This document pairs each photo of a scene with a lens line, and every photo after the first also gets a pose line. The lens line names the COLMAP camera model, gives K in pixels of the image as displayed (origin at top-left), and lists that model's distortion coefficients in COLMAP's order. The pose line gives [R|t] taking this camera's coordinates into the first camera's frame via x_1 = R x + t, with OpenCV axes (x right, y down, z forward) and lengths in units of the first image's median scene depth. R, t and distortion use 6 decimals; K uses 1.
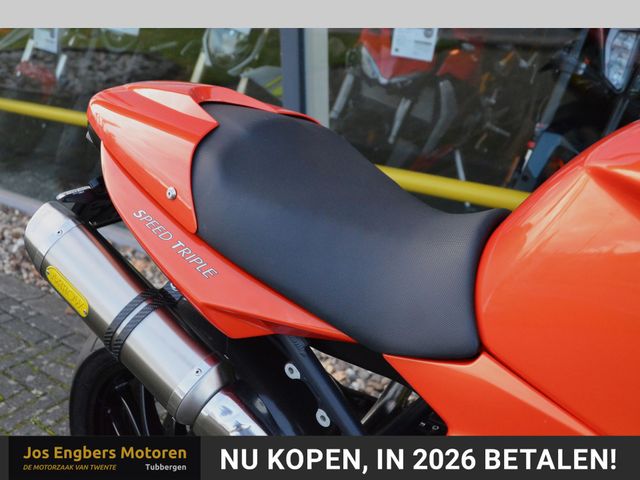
lens RADIAL K [[700.2, 0, 300.0], [0, 700.2, 230.1], [0, 0, 1]] dist [-0.002046, 0.000000]
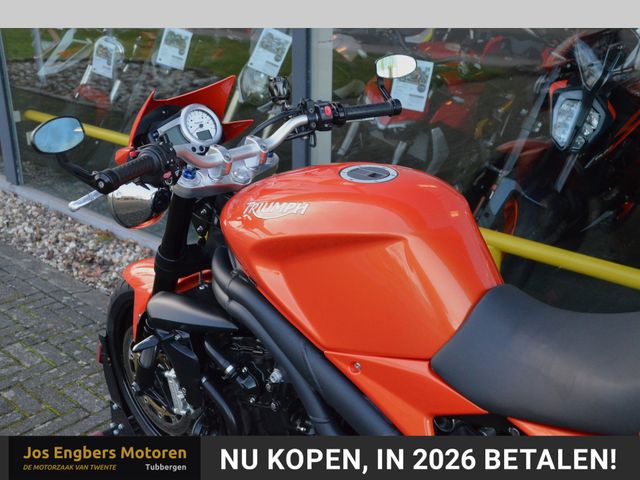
lens RADIAL K [[707.0, 0, 319.5], [0, 707.0, 241.9], [0, 0, 1]] dist [0.008035, 0.000000]
pose [[0.997892, 0.054827, -0.034727, 0.059322], [-0.055240, 0.998412, -0.011053, 0.002806], [0.034066, 0.012948, 0.999336, -0.186897]]
